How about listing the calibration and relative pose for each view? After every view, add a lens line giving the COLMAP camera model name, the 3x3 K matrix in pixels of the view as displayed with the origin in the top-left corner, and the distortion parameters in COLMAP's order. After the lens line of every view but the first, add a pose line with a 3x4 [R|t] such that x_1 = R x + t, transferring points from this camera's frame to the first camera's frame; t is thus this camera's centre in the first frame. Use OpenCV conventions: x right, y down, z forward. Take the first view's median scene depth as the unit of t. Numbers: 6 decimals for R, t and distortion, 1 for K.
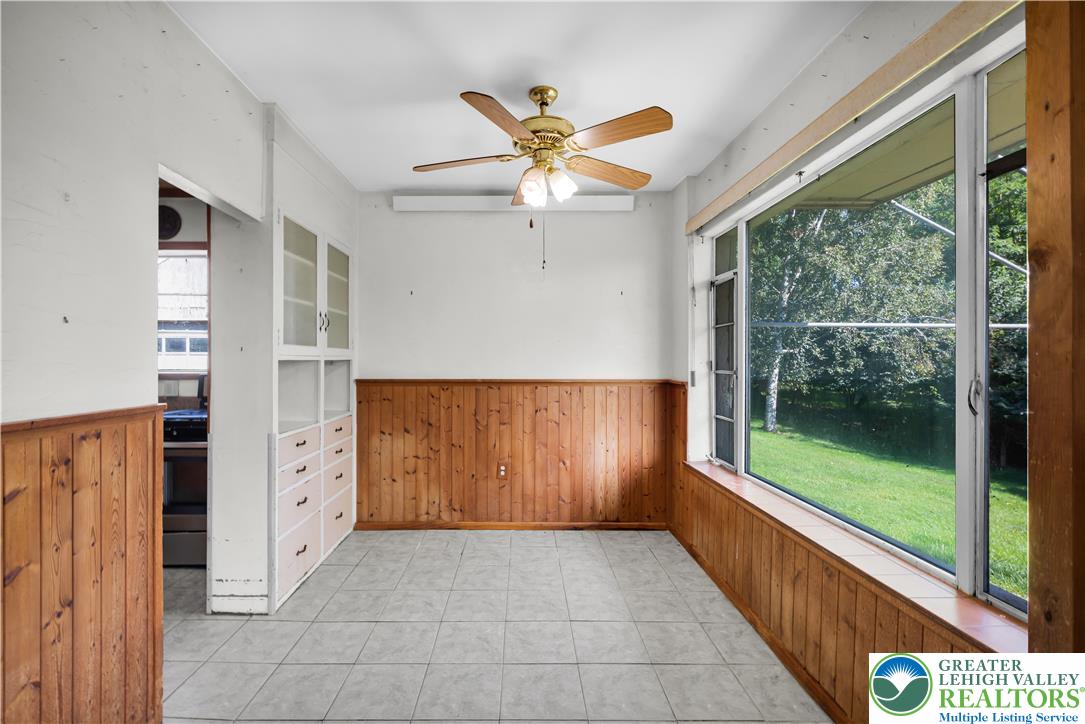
lens RADIAL K [[474.7, 0, 536.7], [0, 474.7, 357.8], [0, 0, 1]] dist [0.001207, 0.000218]
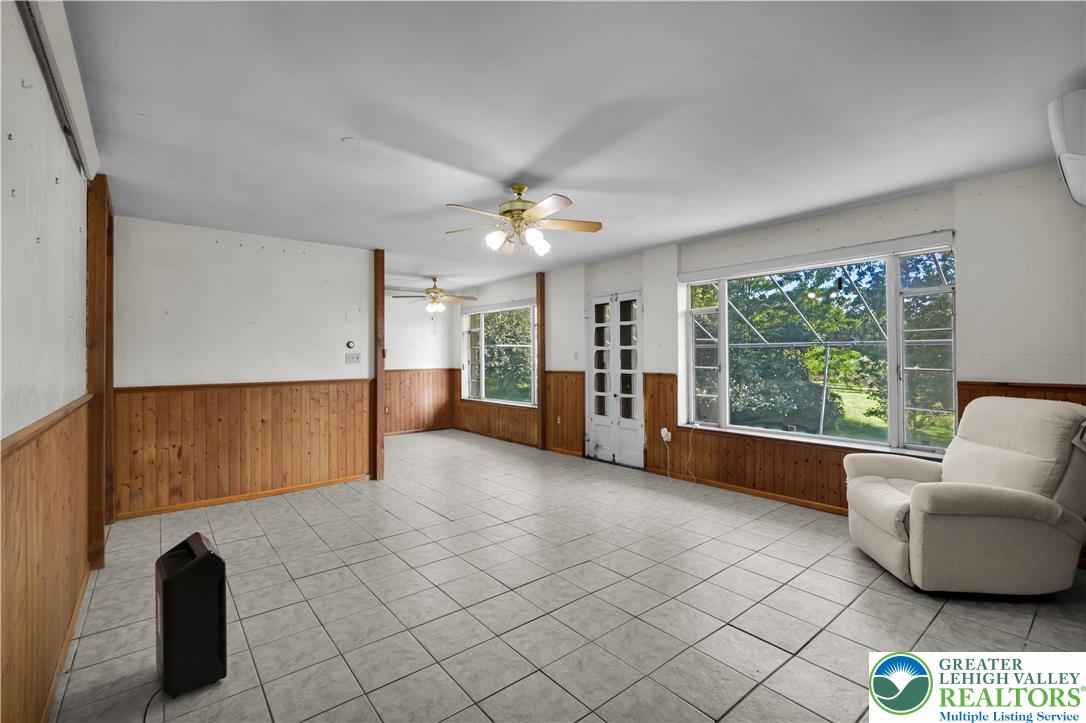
lens RADIAL K [[475.1, 0, 543.1], [0, 475.1, 362.7], [0, 0, 1]] dist [0.001207, 0.000218]
pose [[0.775734, -0.019924, 0.630746, -0.923726], [0.009659, 0.999759, 0.019701, -0.026269], [-0.630986, -0.009190, 0.775739, -1.242287]]
